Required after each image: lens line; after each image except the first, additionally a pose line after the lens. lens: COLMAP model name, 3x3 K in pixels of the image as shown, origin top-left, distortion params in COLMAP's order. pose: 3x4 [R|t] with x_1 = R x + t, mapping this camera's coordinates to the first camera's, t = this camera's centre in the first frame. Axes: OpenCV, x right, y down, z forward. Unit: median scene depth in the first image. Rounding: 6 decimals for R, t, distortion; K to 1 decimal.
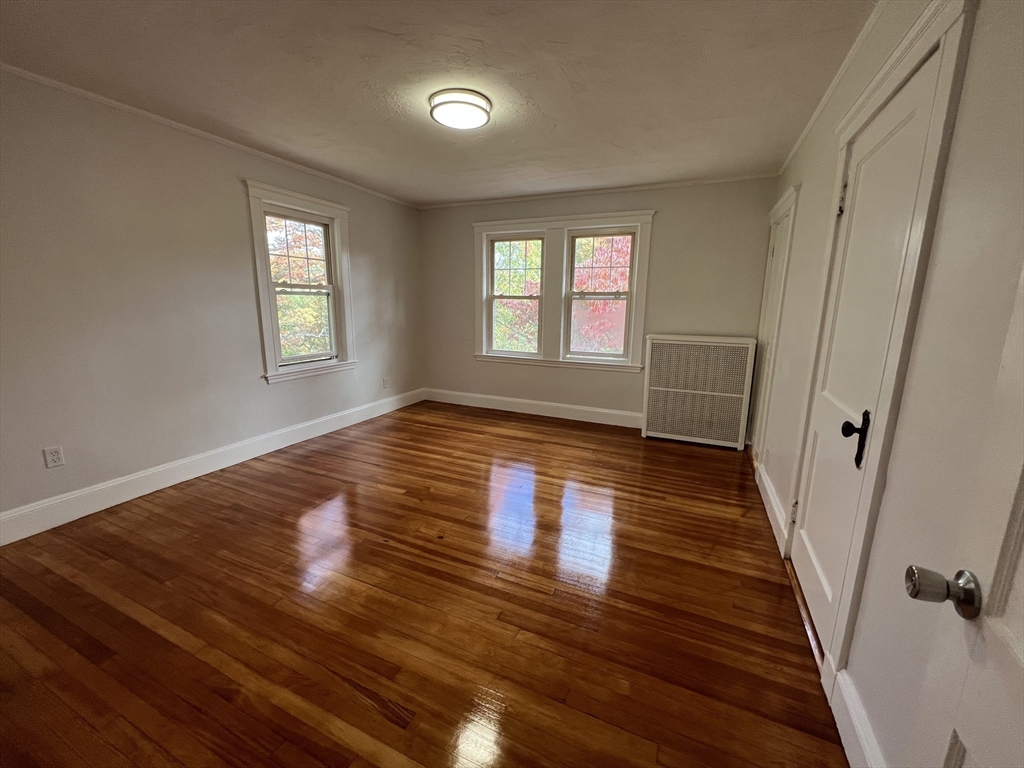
lens RADIAL K [[412.5, 0, 510.4], [0, 412.5, 382.9], [0, 0, 1]] dist [-0.001384, 0.000181]
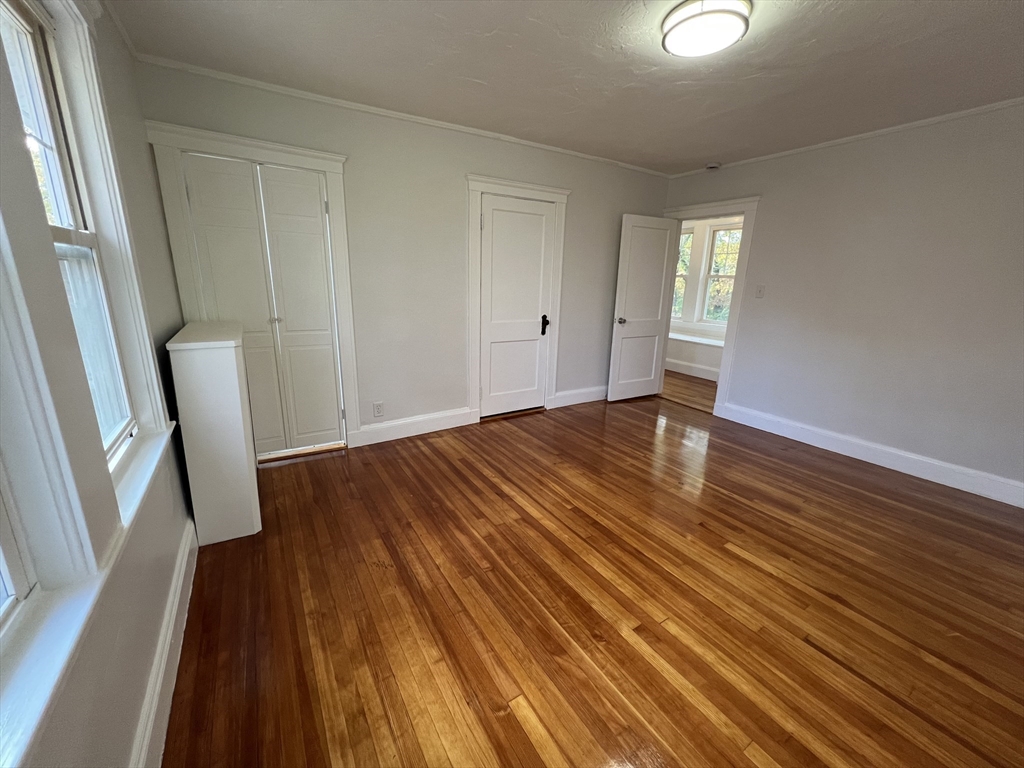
lens RADIAL K [[412.5, 0, 510.4], [0, 412.5, 382.9], [0, 0, 1]] dist [-0.001384, 0.000181]
pose [[-0.832608, -0.170526, 0.526958, -0.257231], [0.072333, 0.909797, 0.408703, -0.316371], [-0.549119, 0.378406, -0.745169, 1.562714]]
